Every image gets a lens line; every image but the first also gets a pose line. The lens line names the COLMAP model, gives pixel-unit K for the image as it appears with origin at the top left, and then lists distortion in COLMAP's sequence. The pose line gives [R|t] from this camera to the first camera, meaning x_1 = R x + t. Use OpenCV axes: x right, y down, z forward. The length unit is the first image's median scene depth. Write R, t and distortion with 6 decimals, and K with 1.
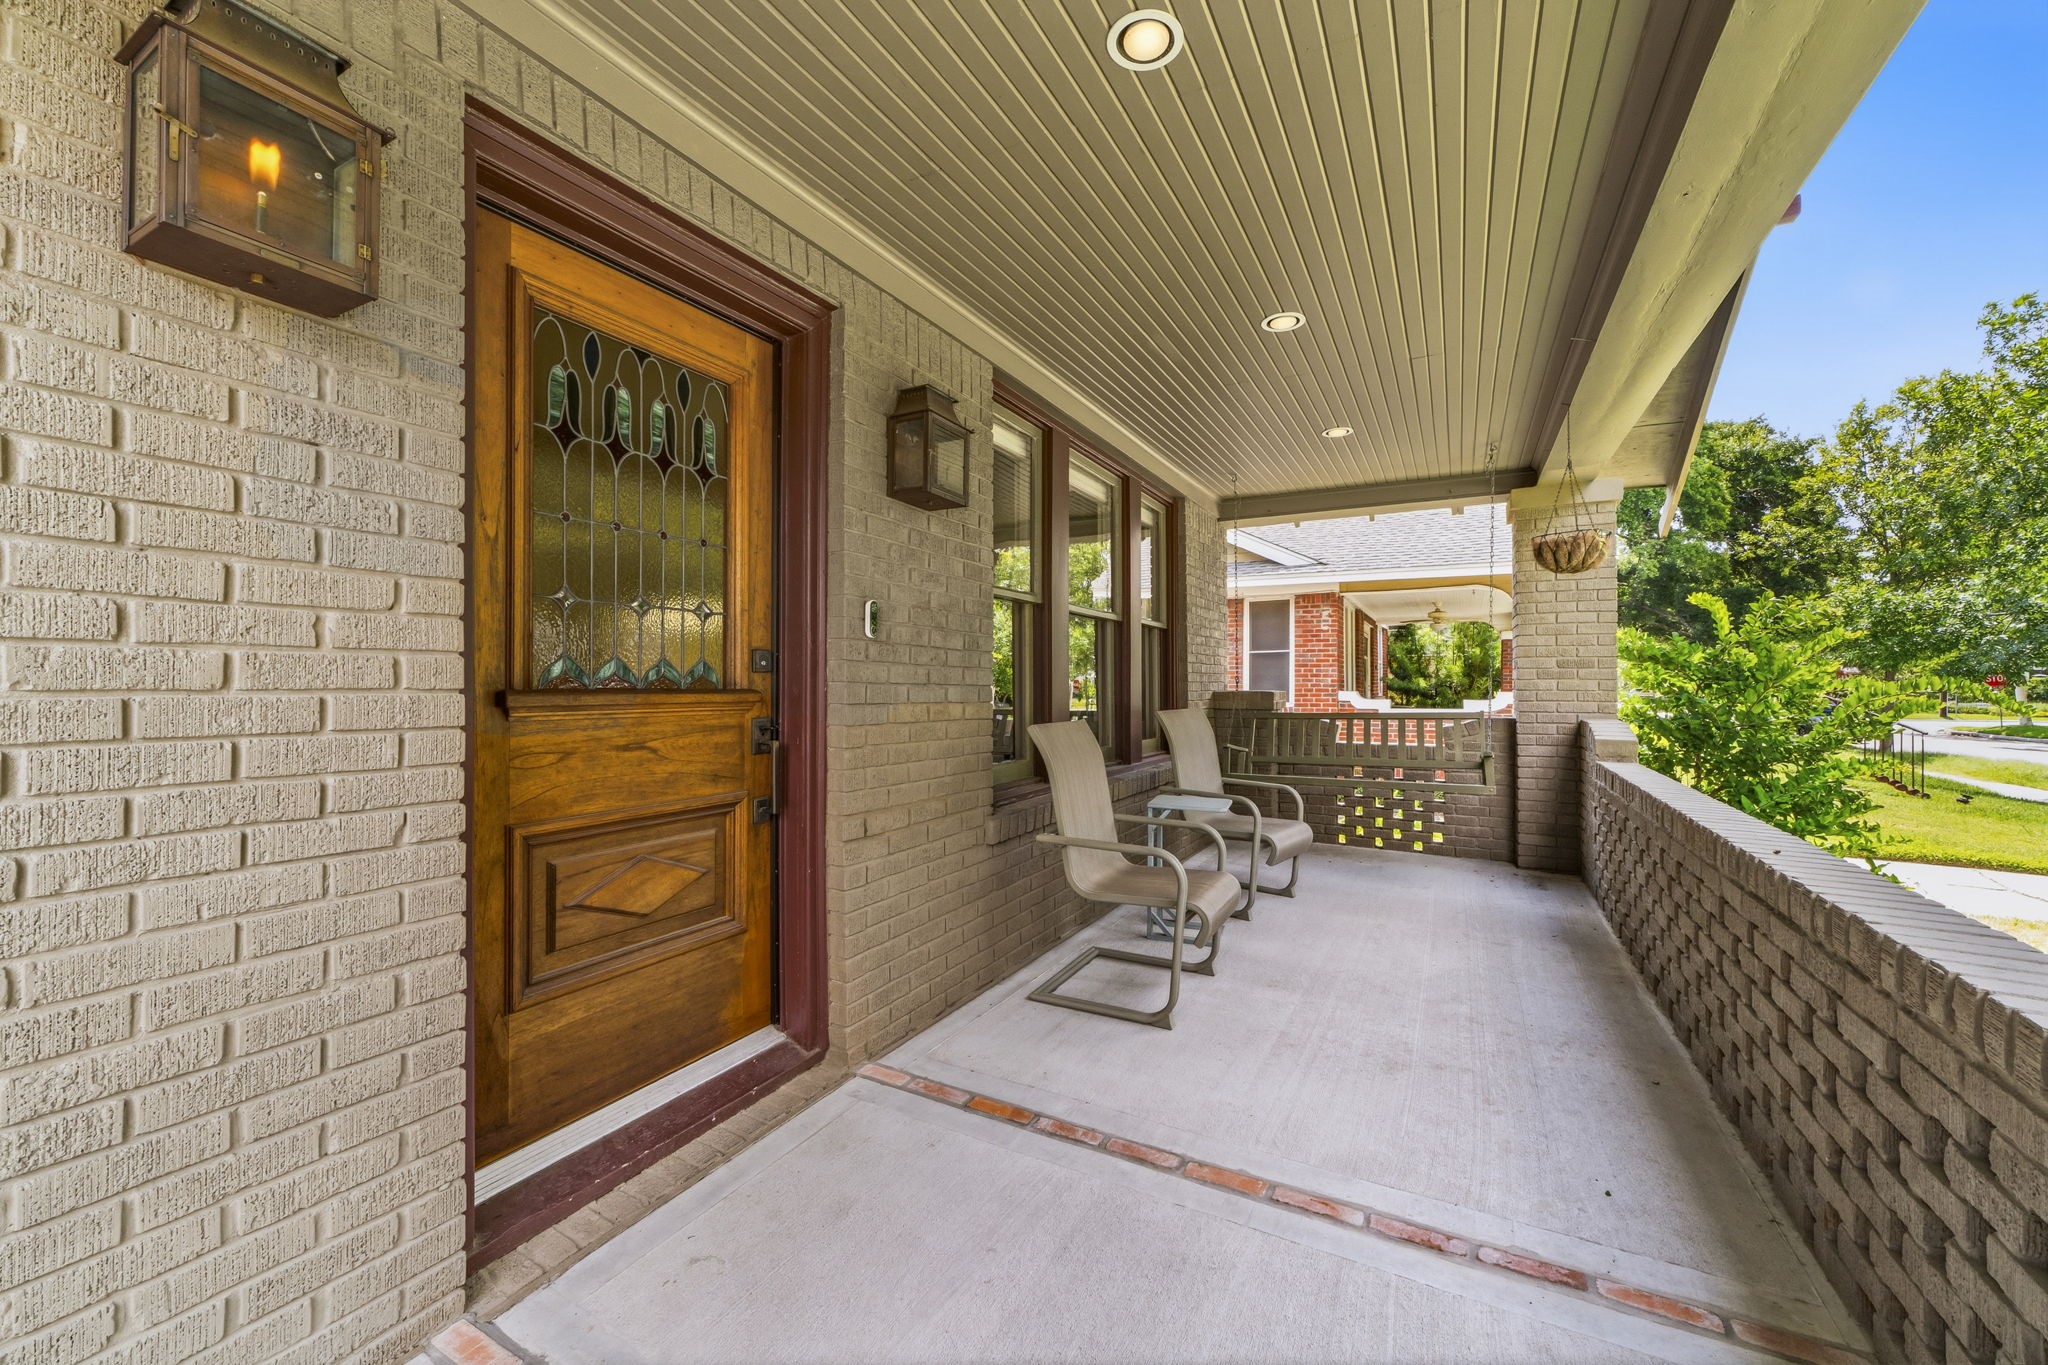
lens RADIAL K [[795.3, 0, 1030.6], [0, 795.3, 687.9], [0, 0, 1]] dist [-0.000558, 0.002059]
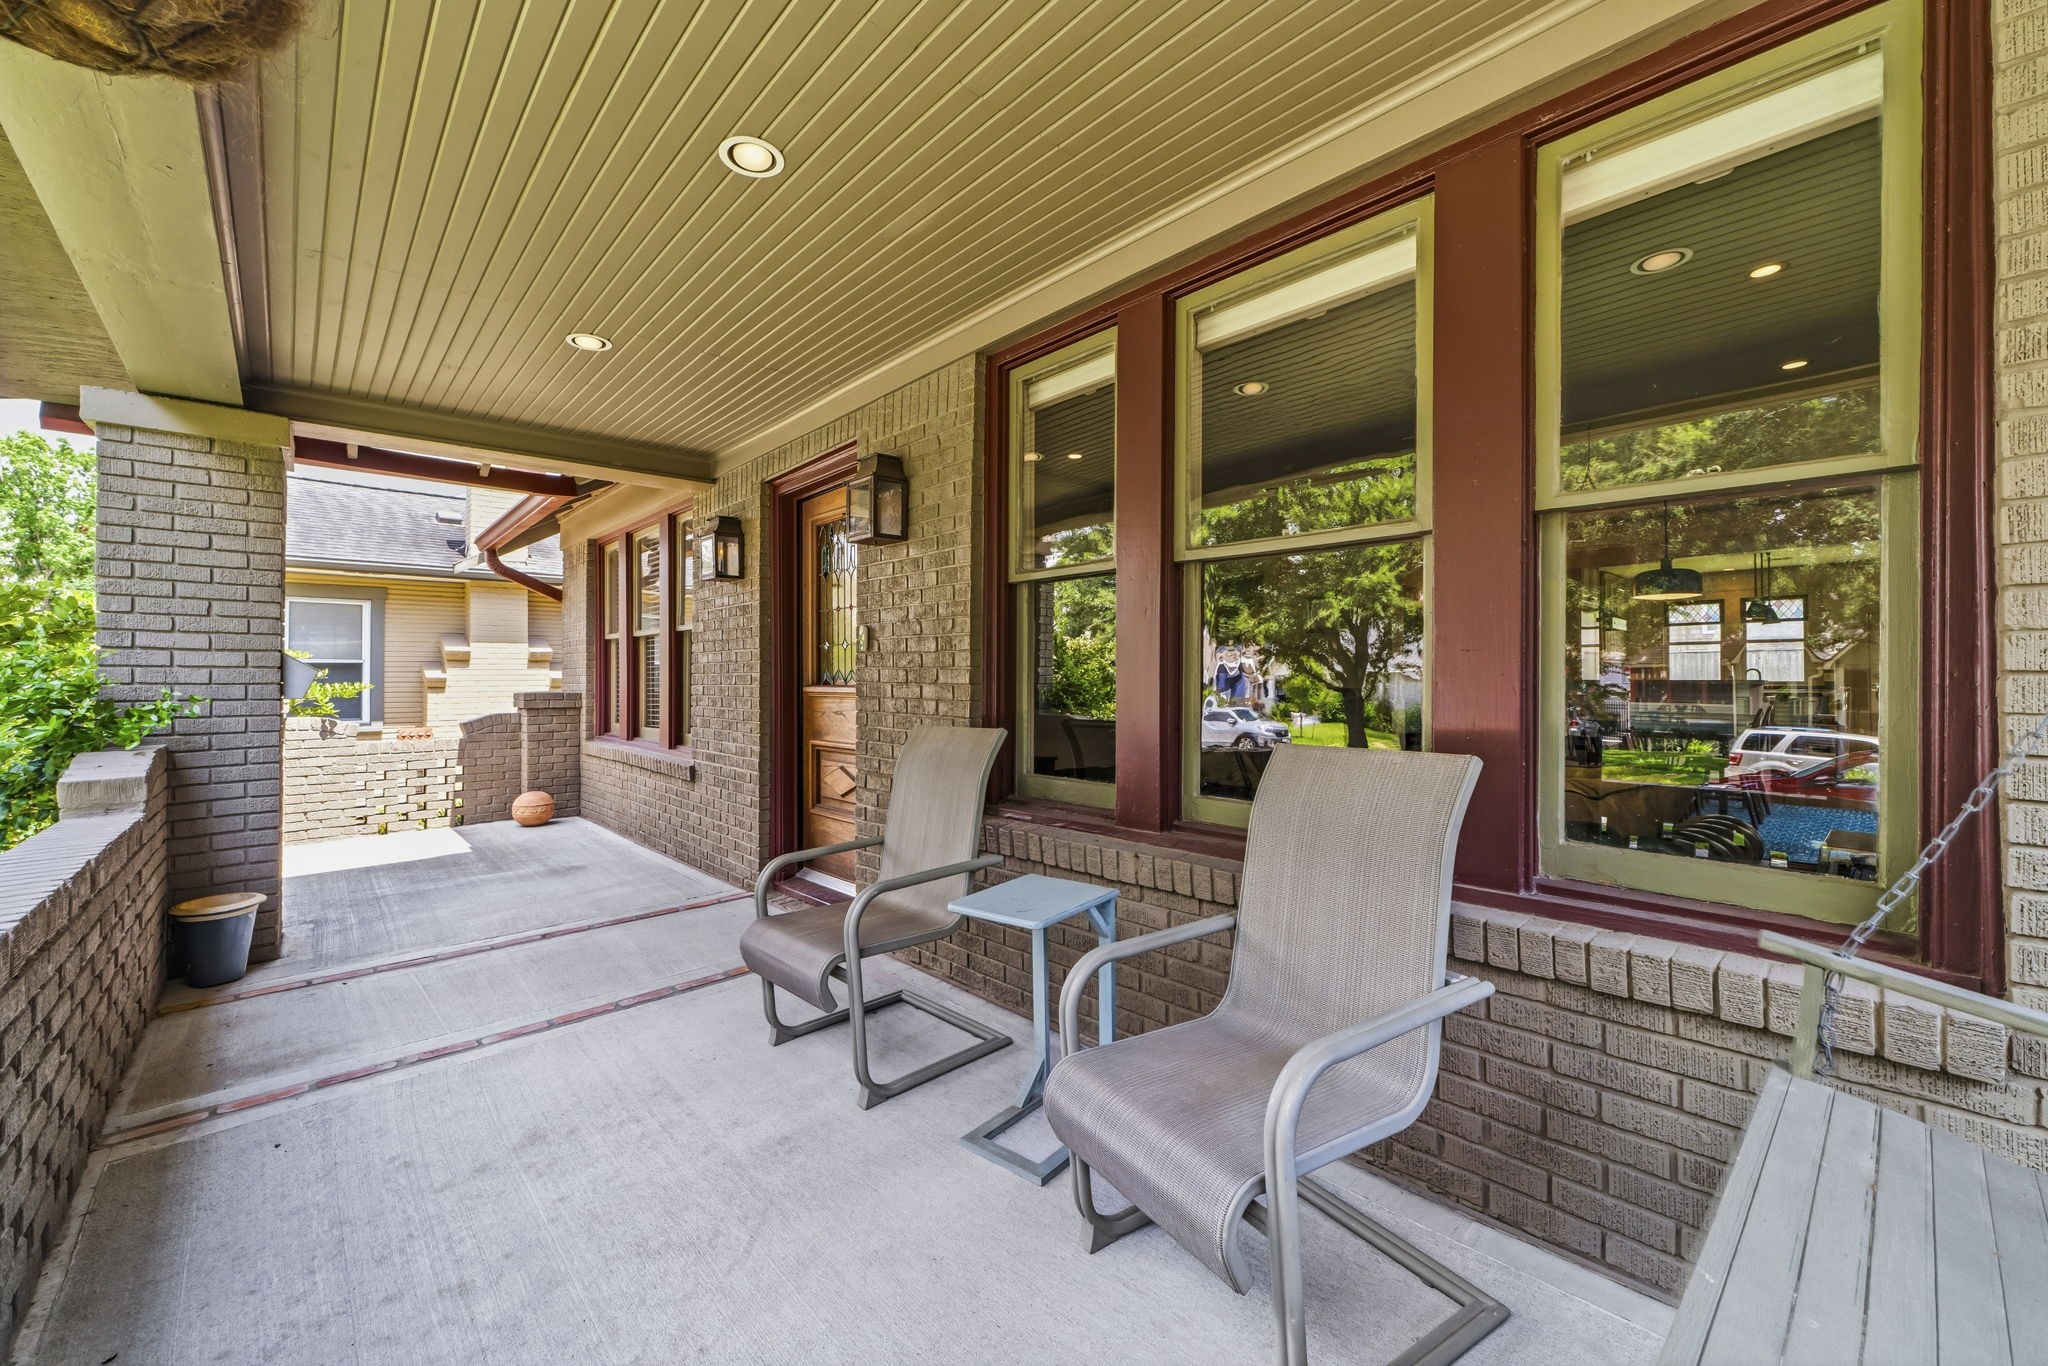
lens RADIAL K [[821.5, 0, 1045.0], [0, 821.5, 678.6], [0, 0, 1]] dist [0.012679, -0.000075]
pose [[-0.324128, -0.004805, -0.946001, 1.015697], [0.005028, 0.999964, -0.006802, -0.002351], [0.946000, -0.006961, -0.324092, 1.642410]]
